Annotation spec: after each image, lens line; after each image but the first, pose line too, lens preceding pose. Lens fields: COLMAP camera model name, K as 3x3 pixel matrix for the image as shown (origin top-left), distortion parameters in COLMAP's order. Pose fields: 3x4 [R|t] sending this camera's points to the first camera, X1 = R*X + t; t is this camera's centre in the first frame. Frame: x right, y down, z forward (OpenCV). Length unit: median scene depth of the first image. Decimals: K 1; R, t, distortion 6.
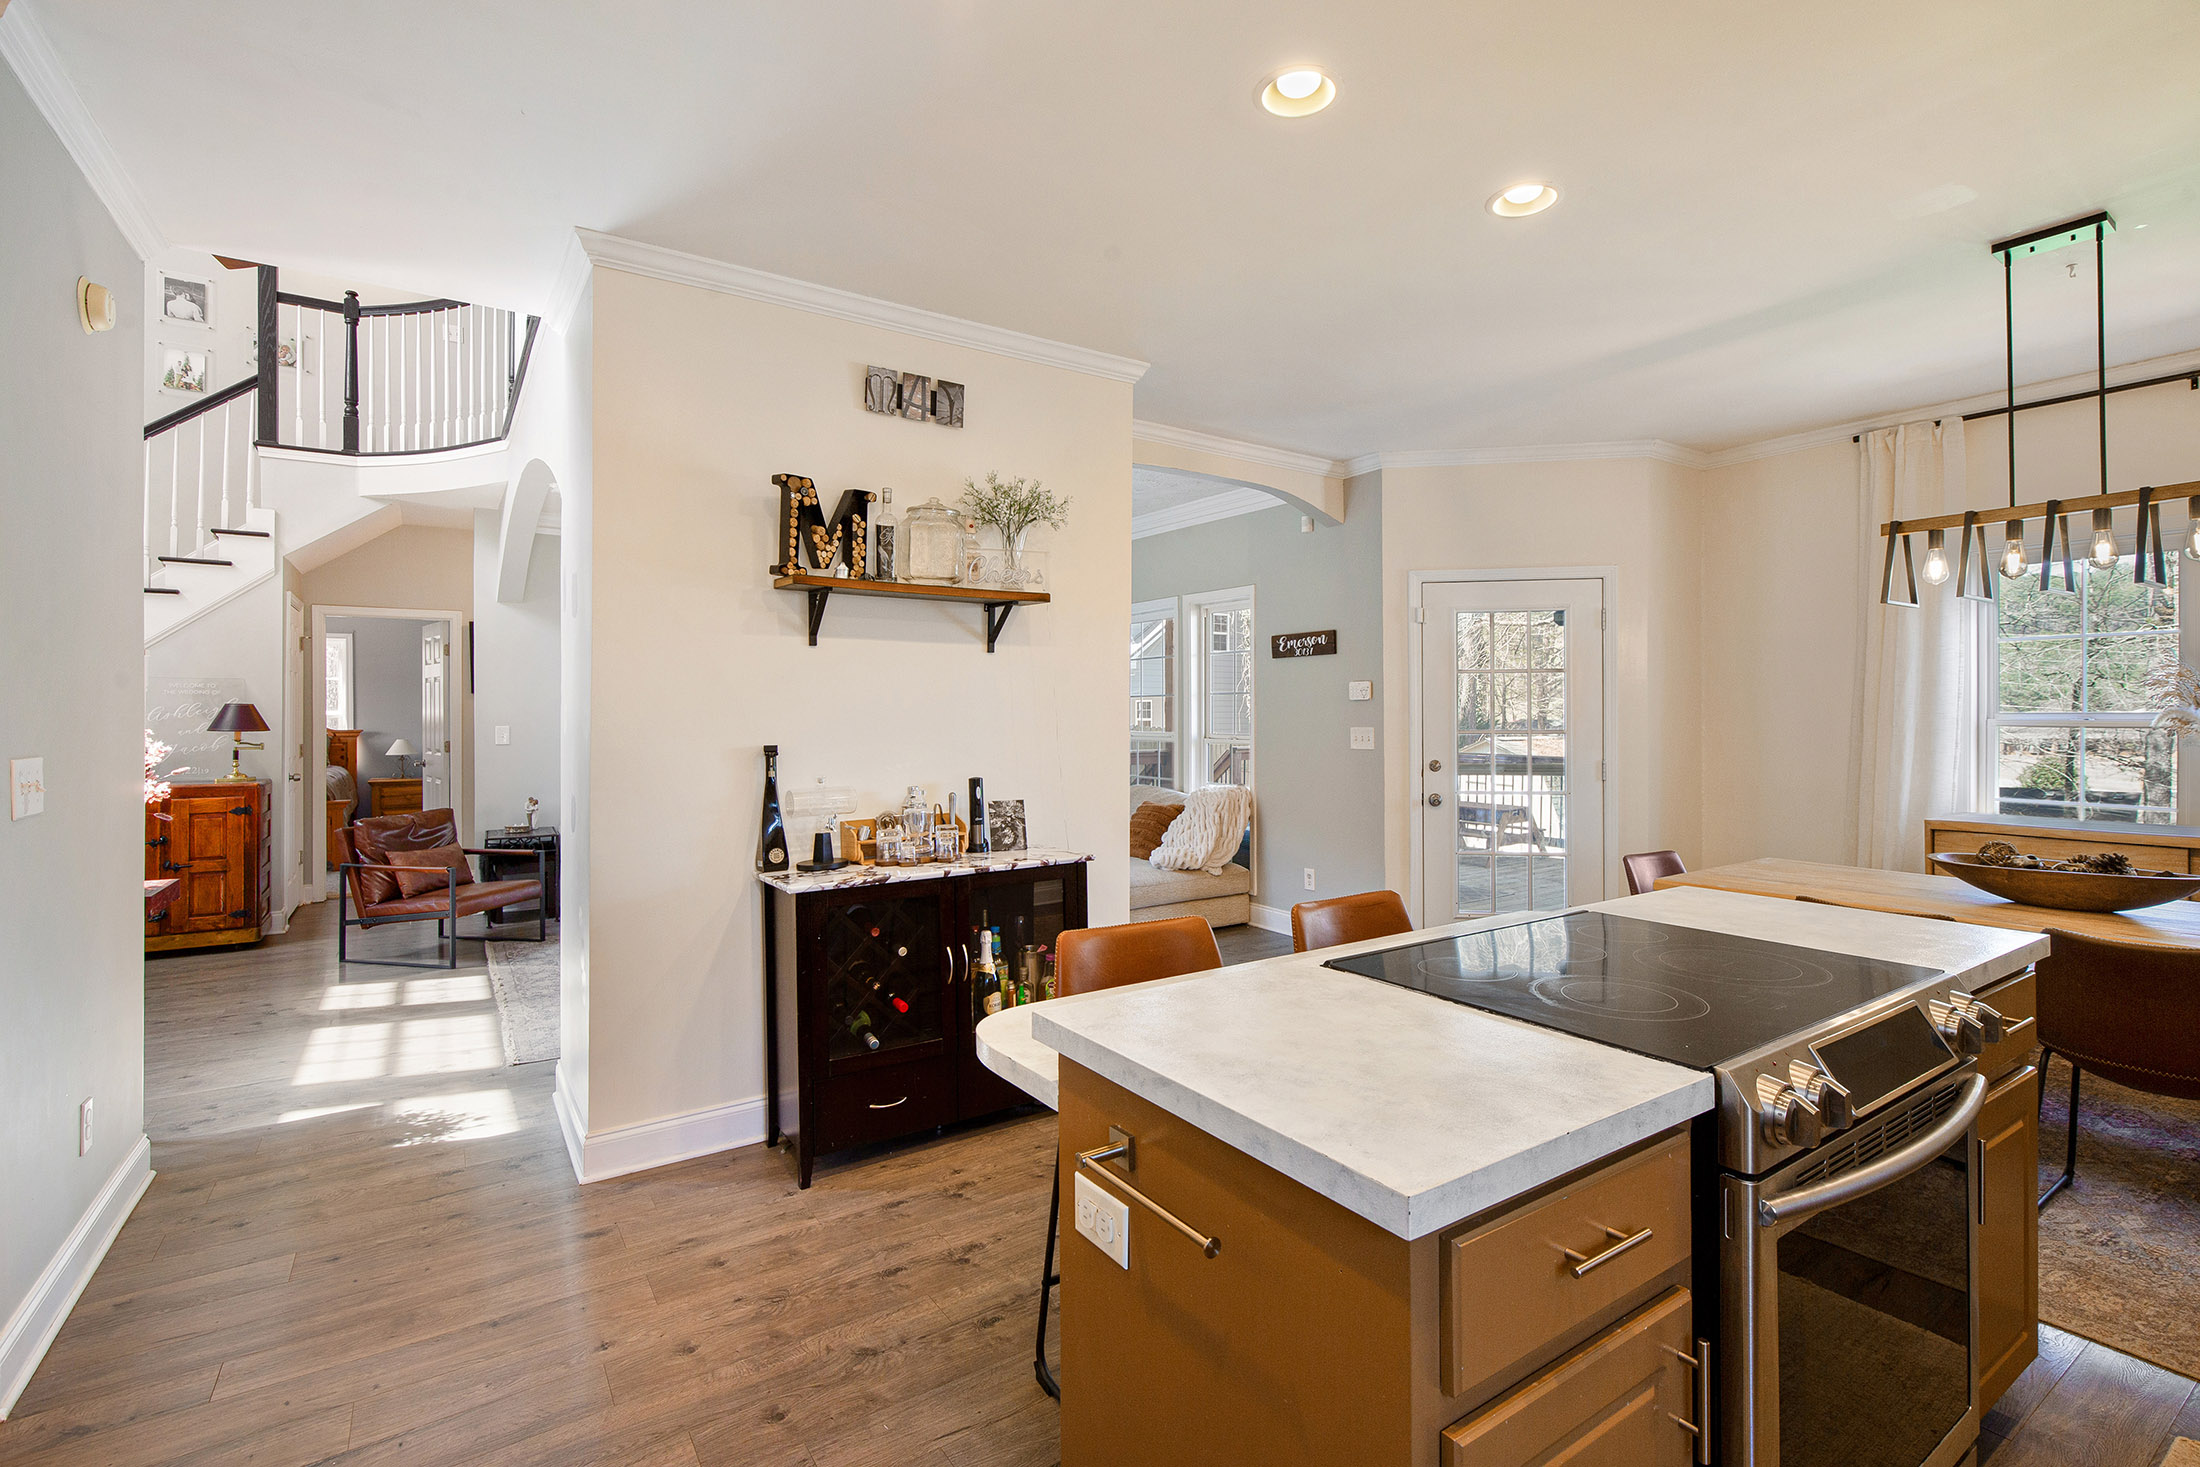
lens RADIAL K [[1012.9, 0, 1140.5], [0, 1012.9, 719.9], [0, 0, 1]] dist [-0.000856, -0.001231]
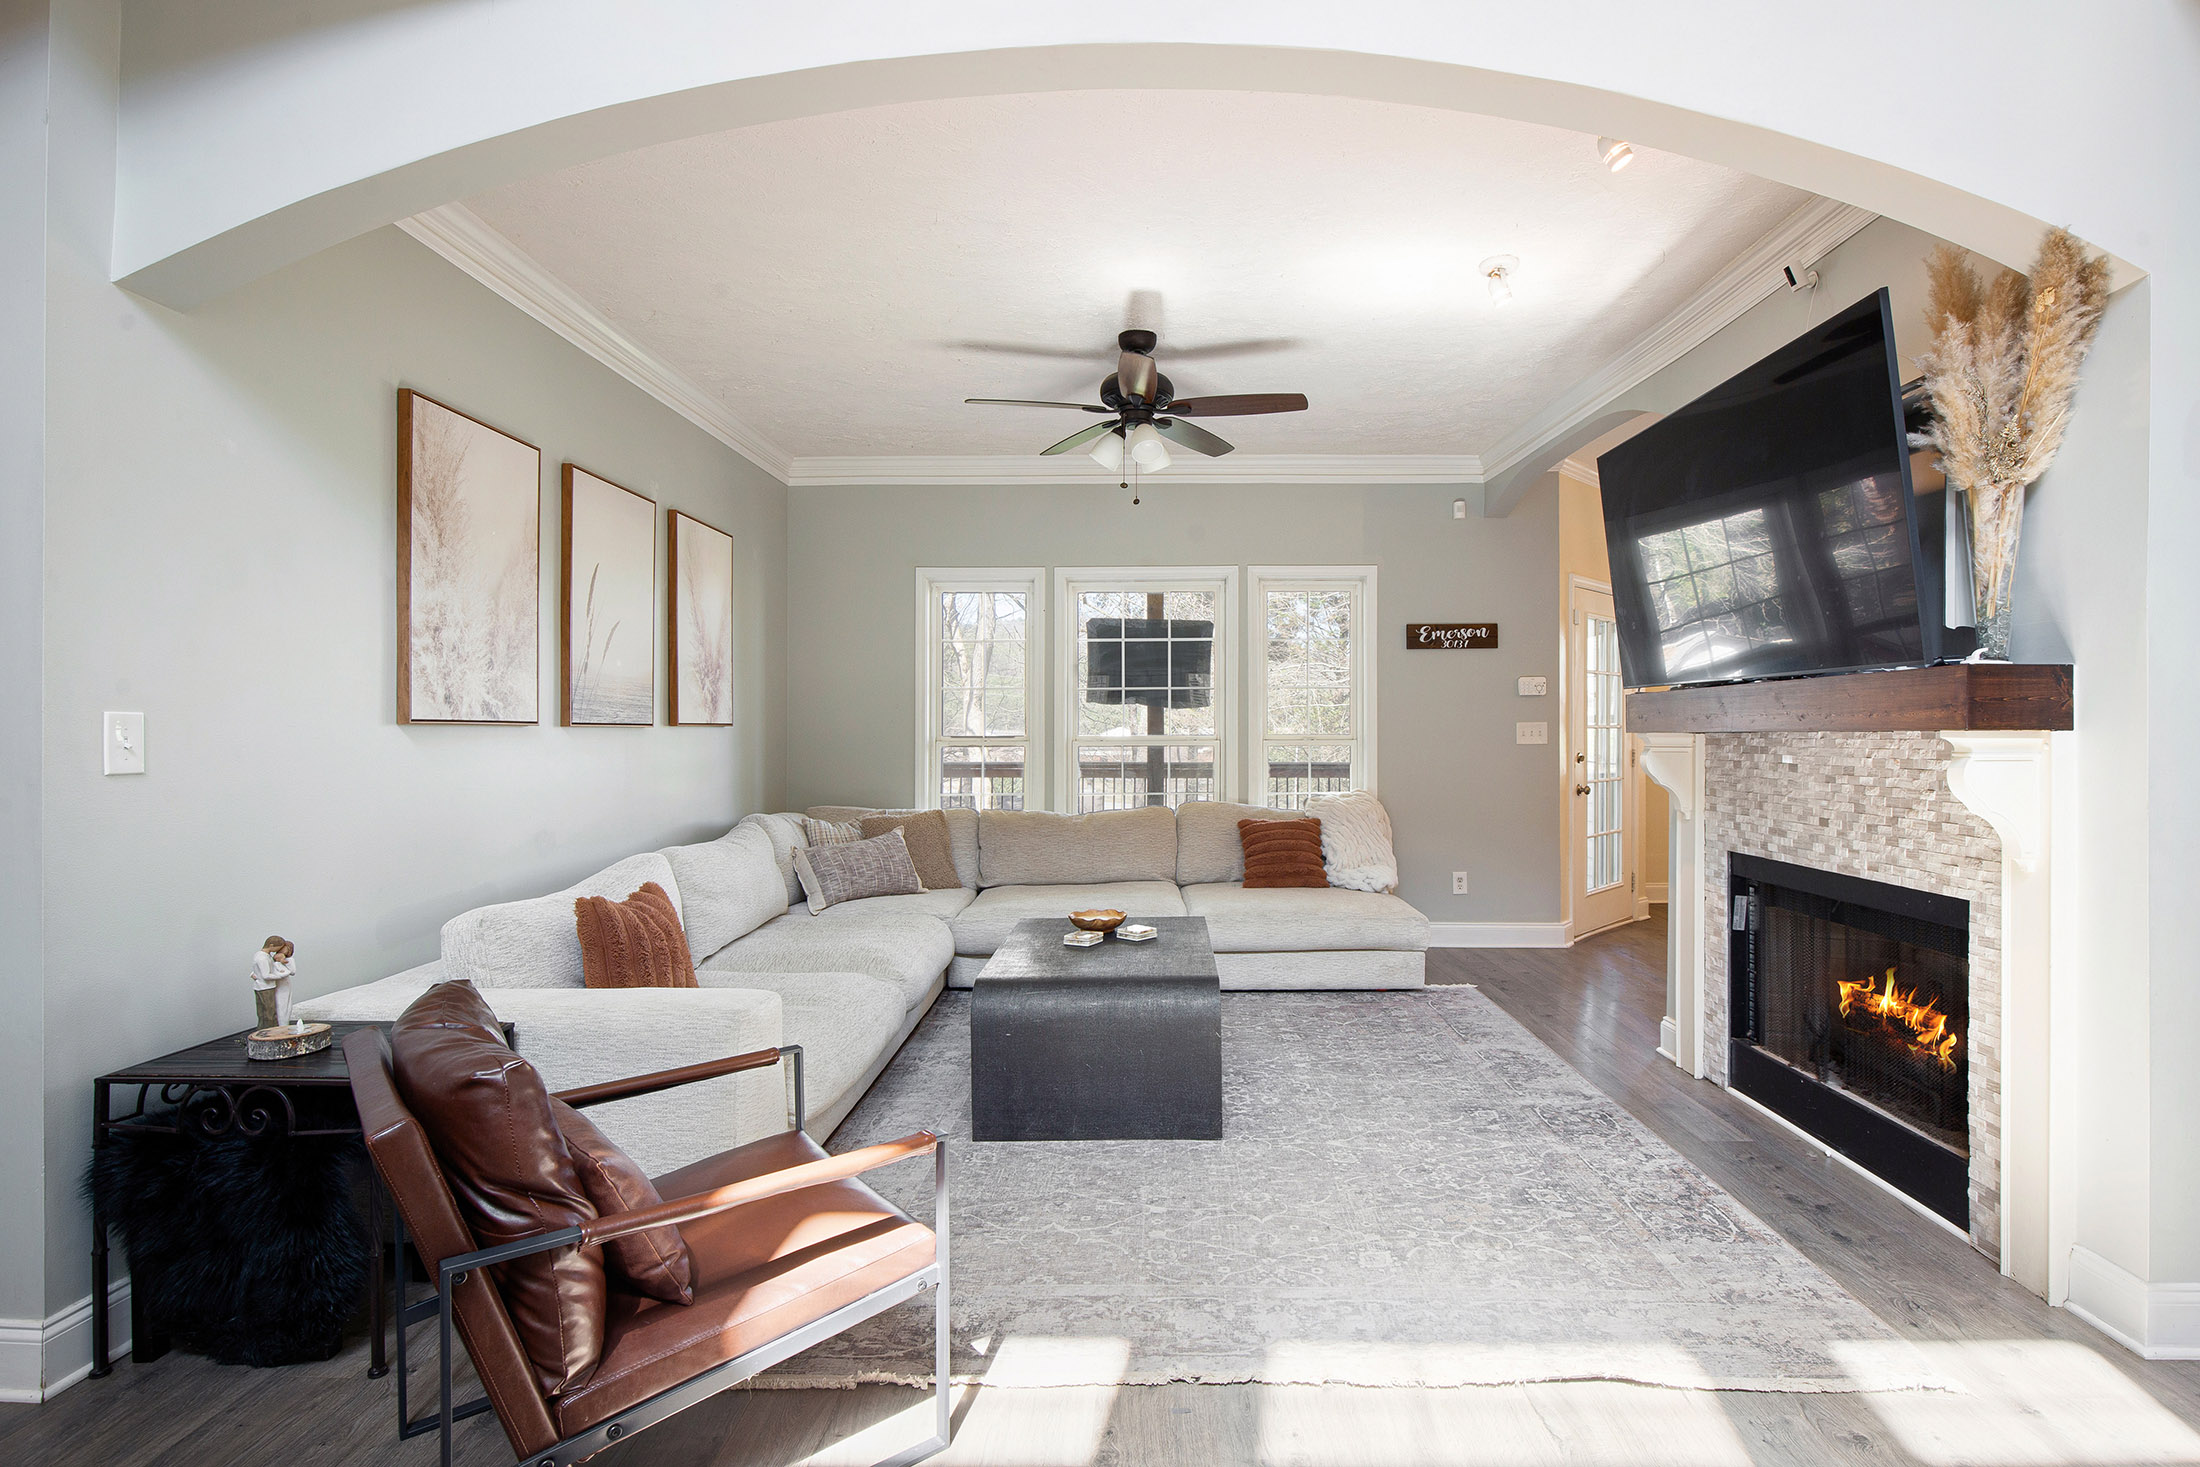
lens RADIAL K [[1053.9, 0, 1130.6], [0, 1053.9, 740.0], [0, 0, 1]] dist [-0.001611, -0.000674]
pose [[0.582077, -0.004996, 0.813118, -1.033314], [0.007856, 0.999969, 0.000521, 0.025283], [-0.813096, 0.006084, 0.582098, 0.852702]]
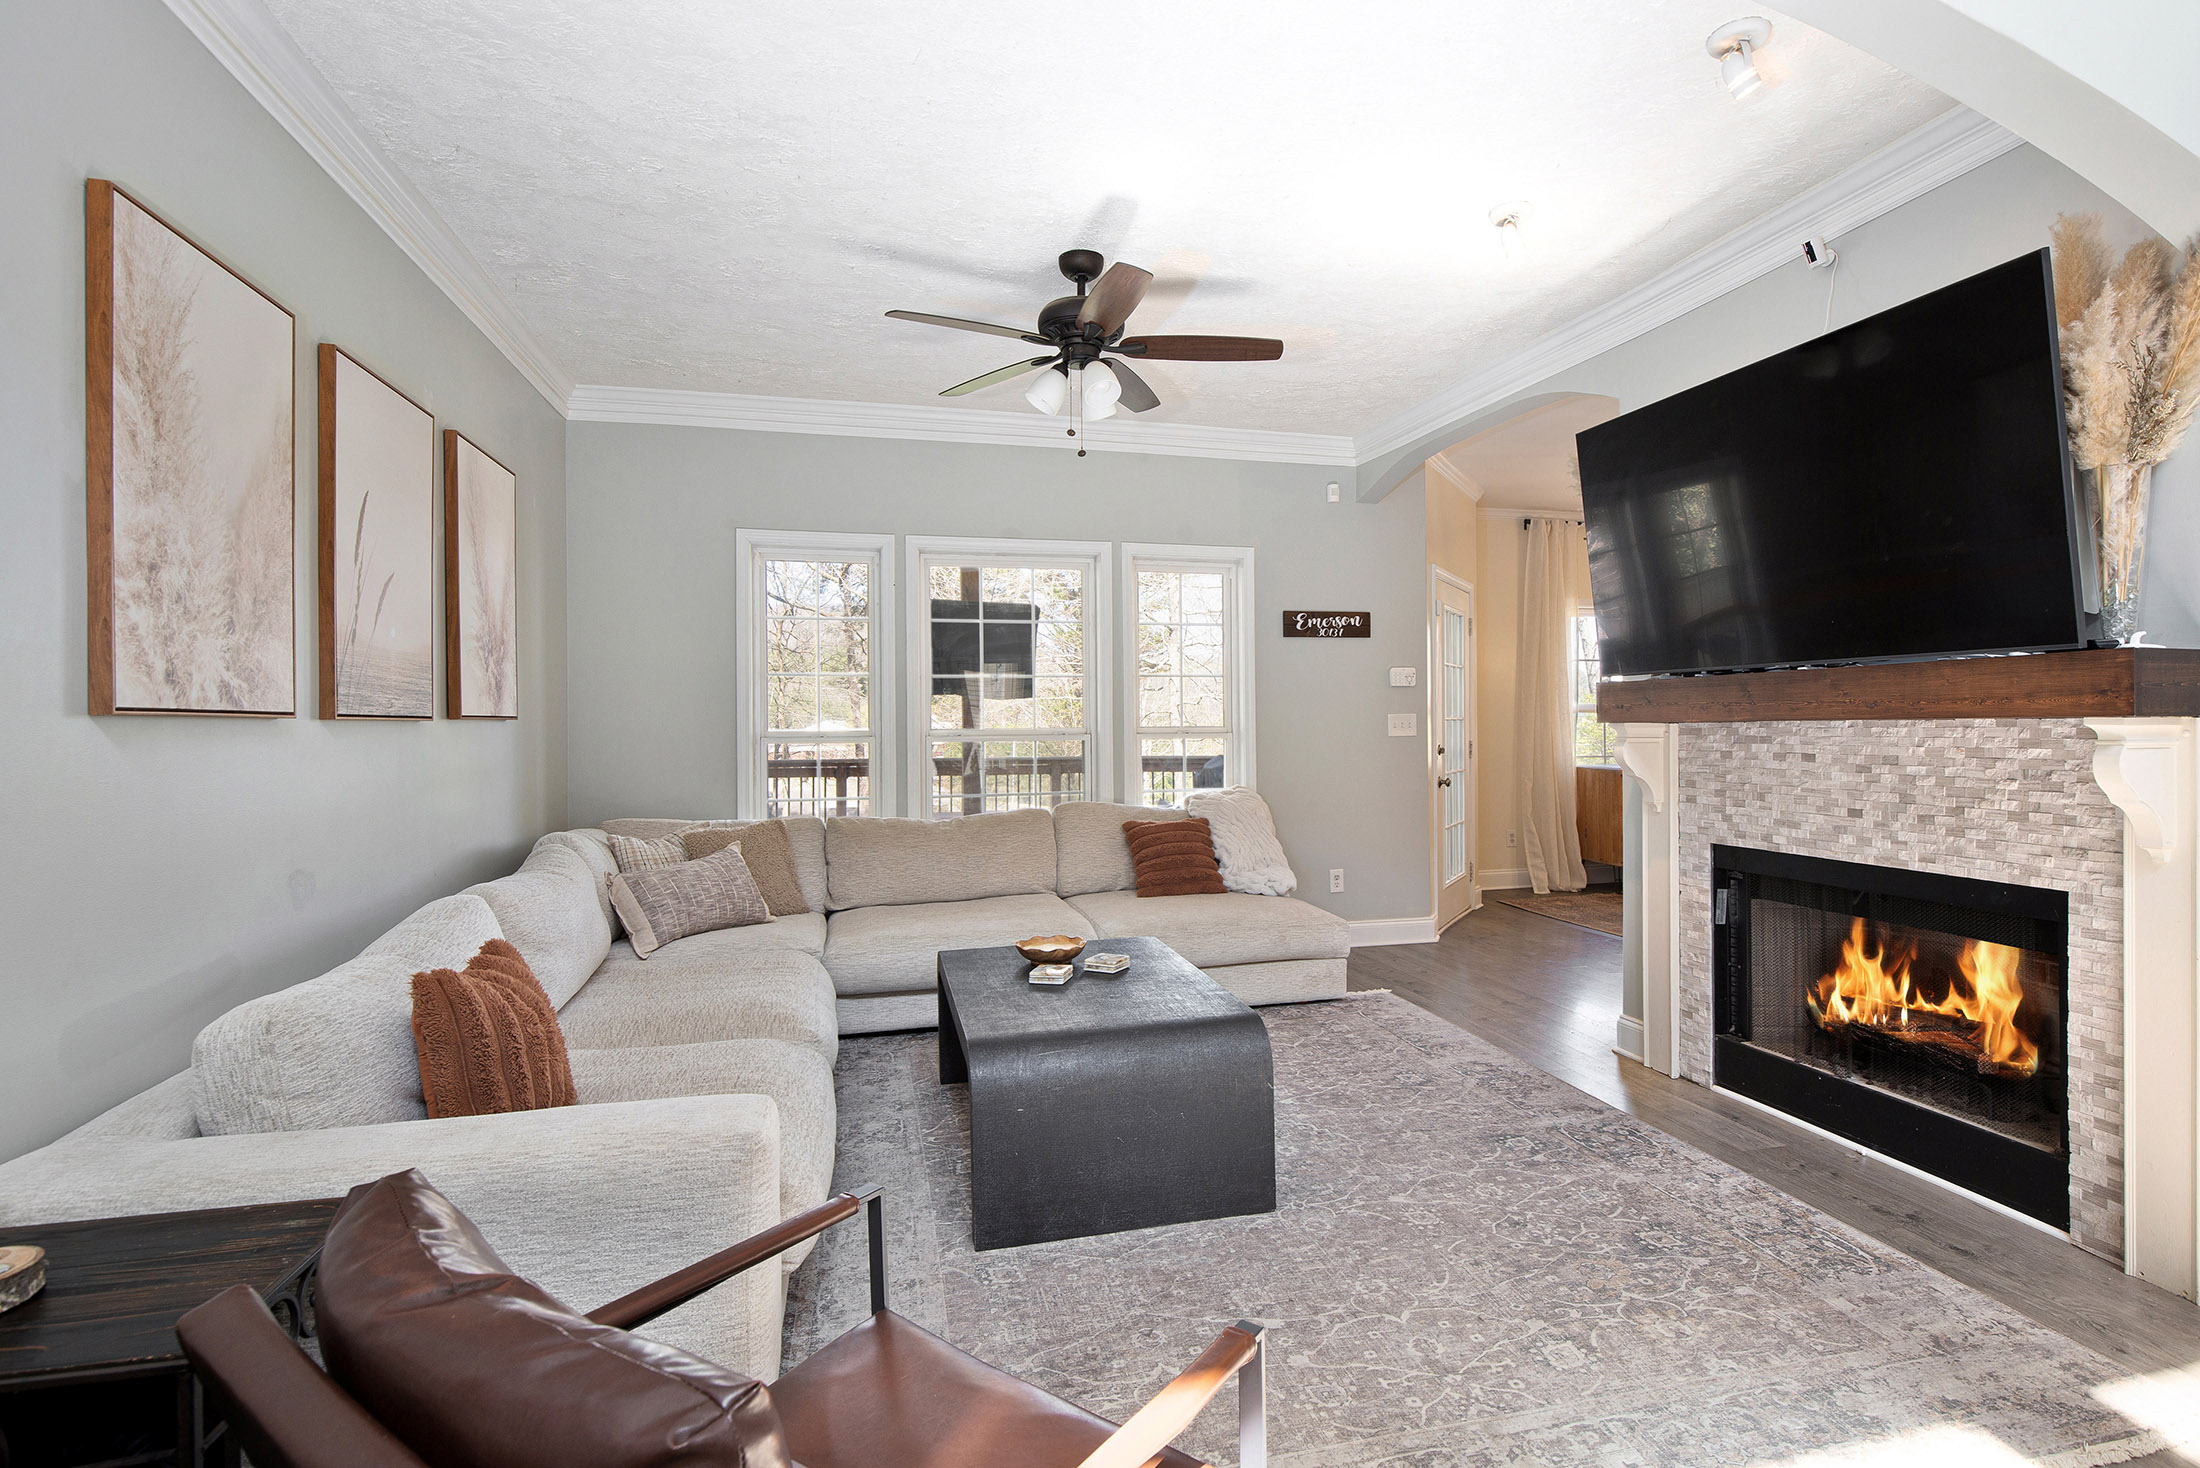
lens RADIAL K [[1059.7, 0, 1118.5], [0, 1059.7, 727.5], [0, 0, 1]] dist [-0.000370, -0.000954]
pose [[0.351414, -0.001938, 0.936218, -1.012359], [0.013751, 0.999901, -0.003092, 0.023832], [-0.936119, 0.013960, 0.351406, 1.069157]]
